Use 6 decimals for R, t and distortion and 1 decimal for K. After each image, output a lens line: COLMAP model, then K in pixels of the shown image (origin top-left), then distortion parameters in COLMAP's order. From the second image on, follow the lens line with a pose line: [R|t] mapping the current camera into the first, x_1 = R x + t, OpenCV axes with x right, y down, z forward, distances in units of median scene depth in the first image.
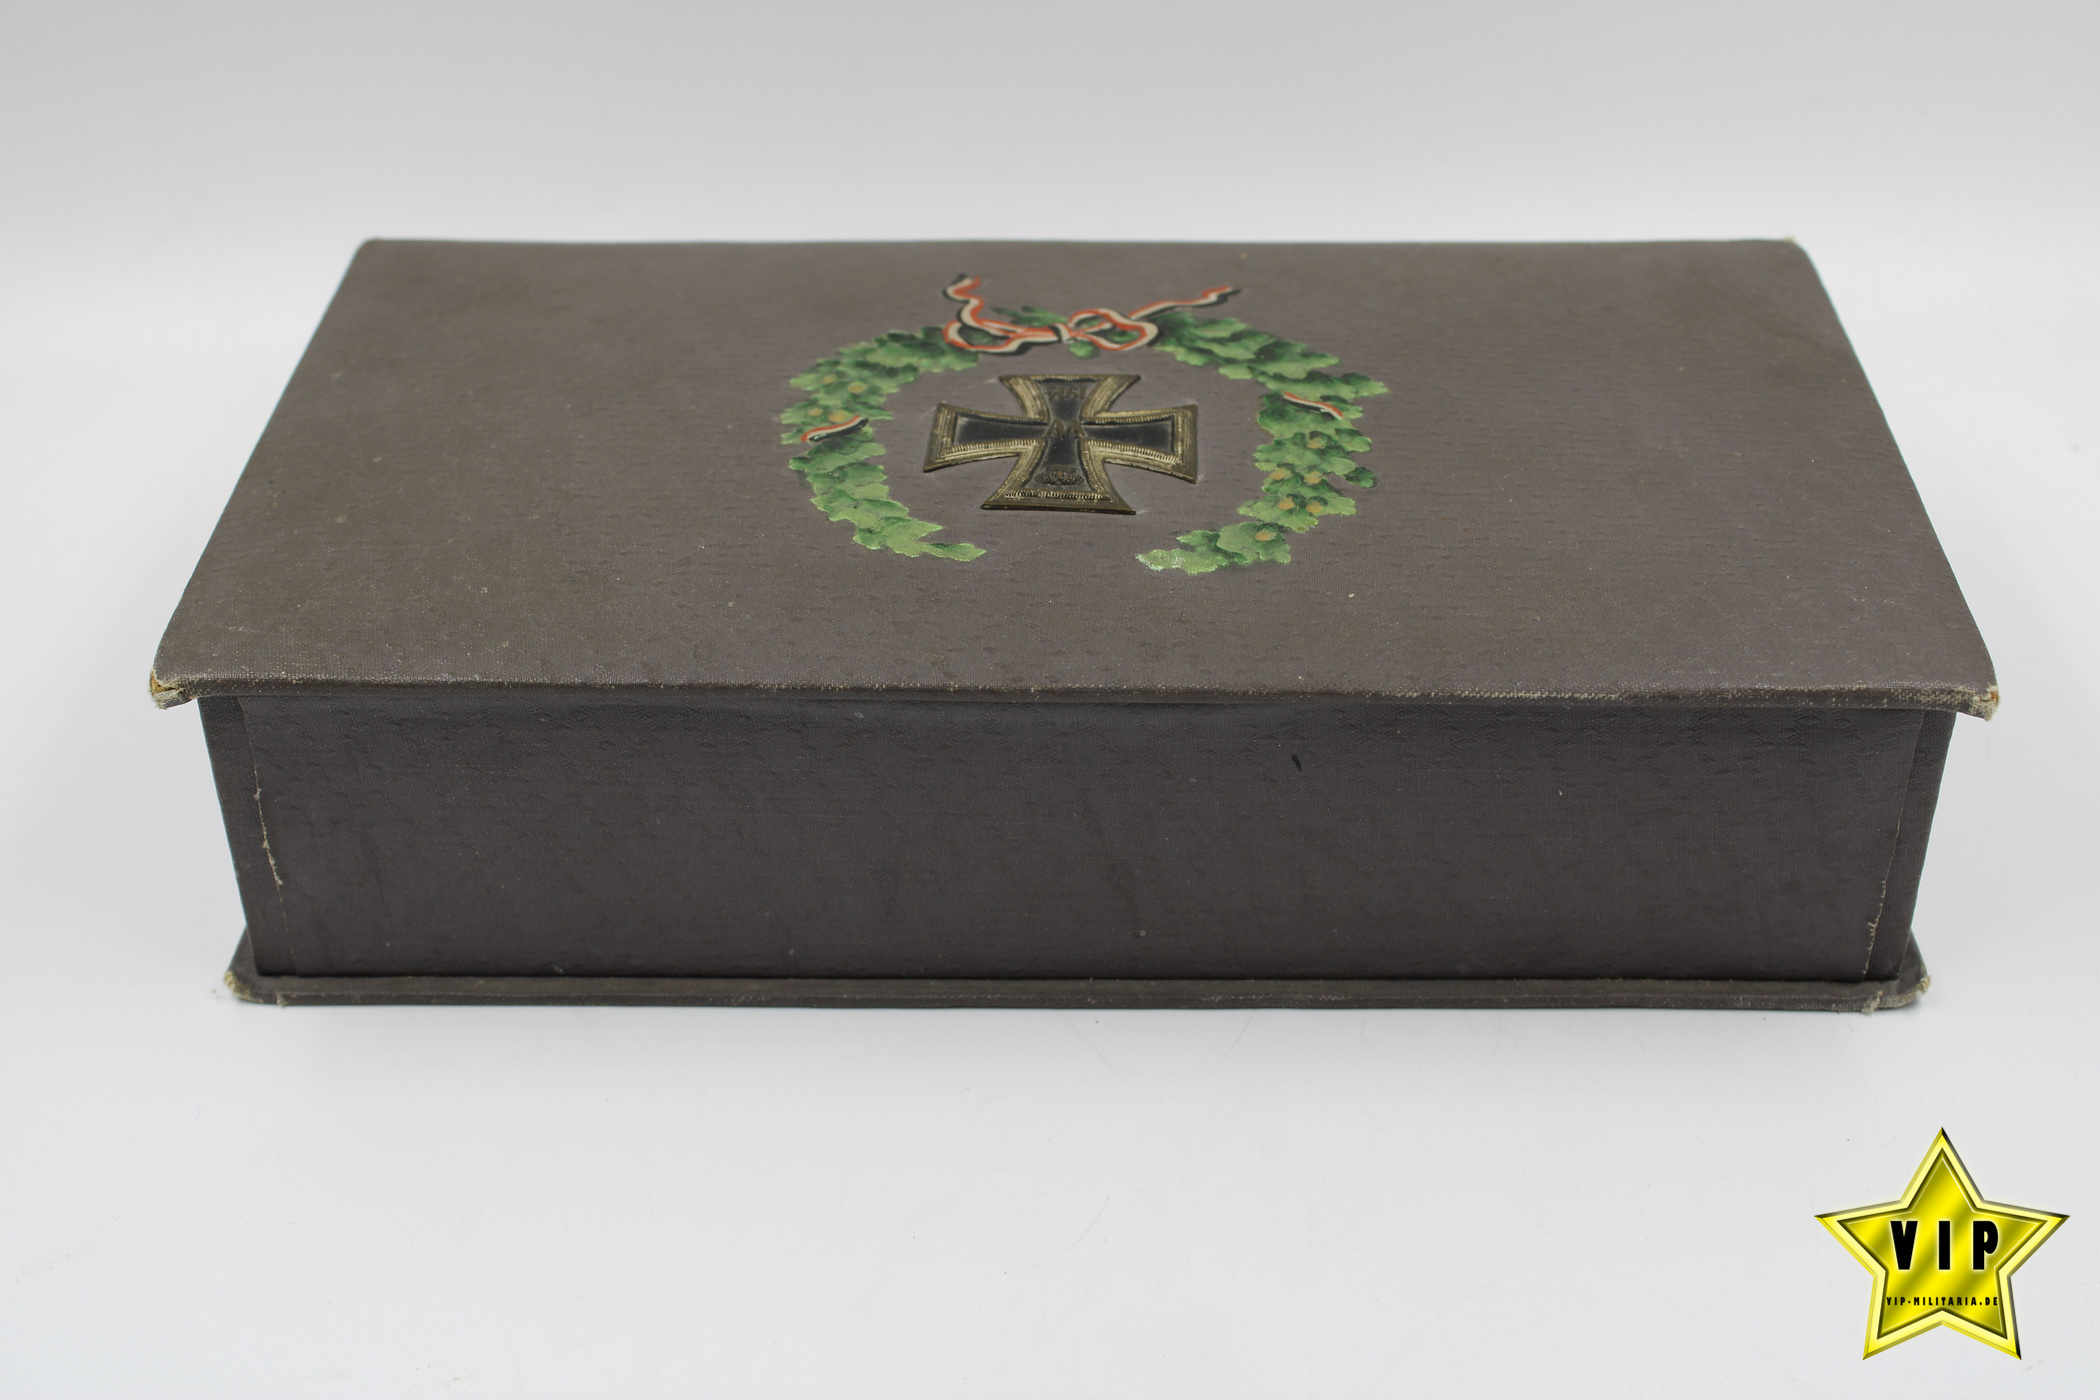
lens RADIAL K [[2883.6, 0, 1047.8], [0, 2883.6, 697.8], [0, 0, 1]] dist [-0.132972, 0.000000]
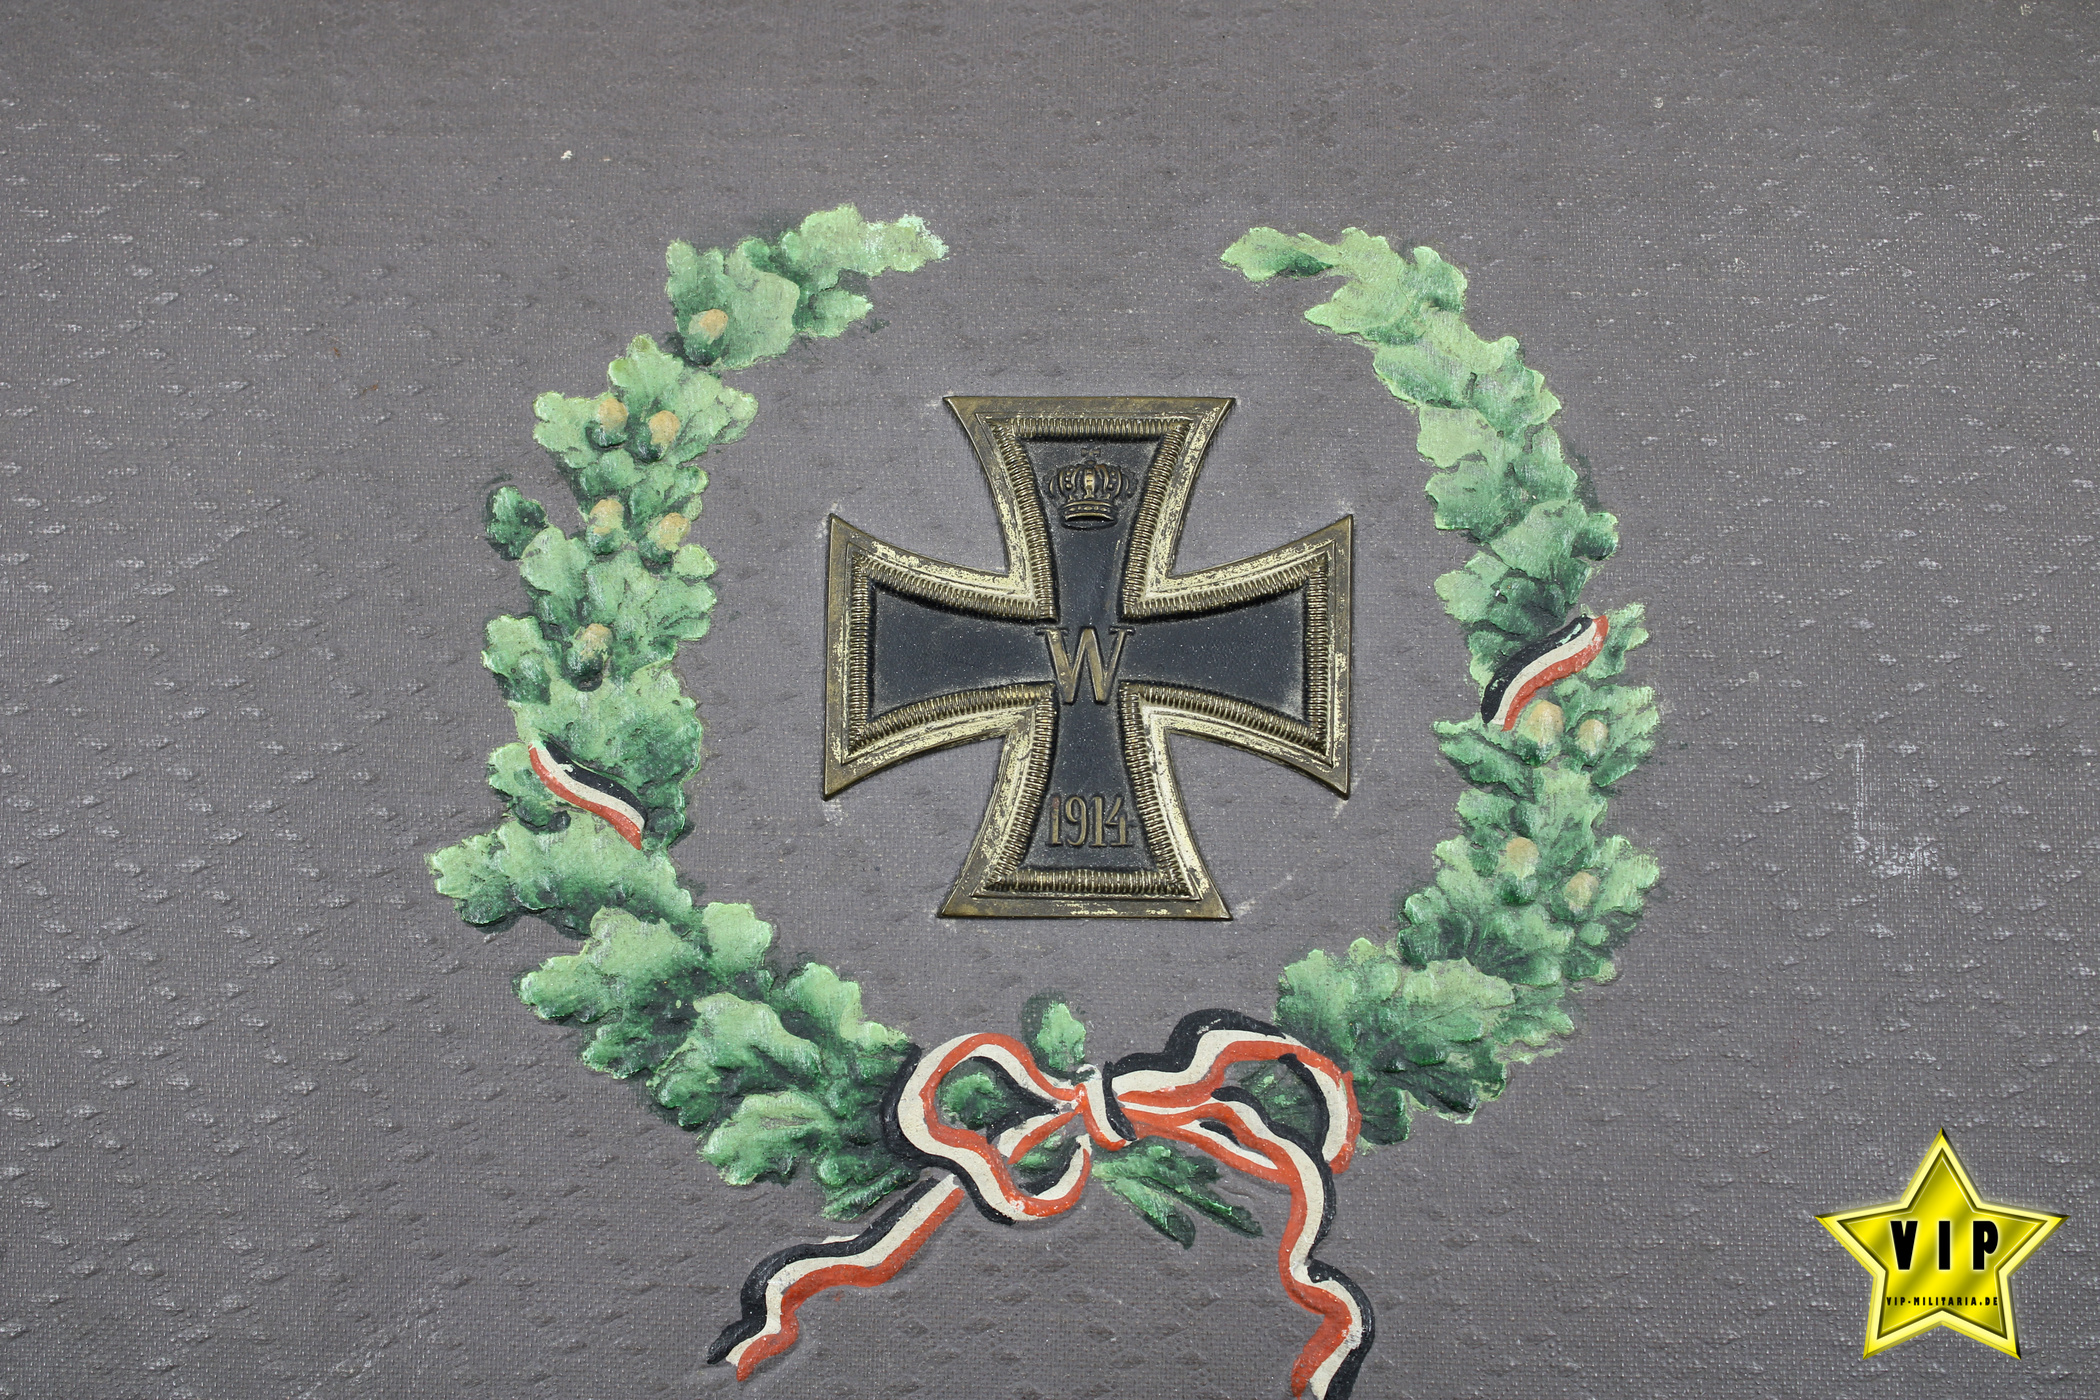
lens RADIAL K [[2883.6, 0, 1044.2], [0, 2883.6, 702.5], [0, 0, 1]] dist [-0.132972, 0.000000]
pose [[-0.999655, 0.026251, -0.000674, 0.013766], [-0.012924, -0.469474, 0.882852, -0.532431], [0.022860, 0.882556, 0.469651, 0.760382]]
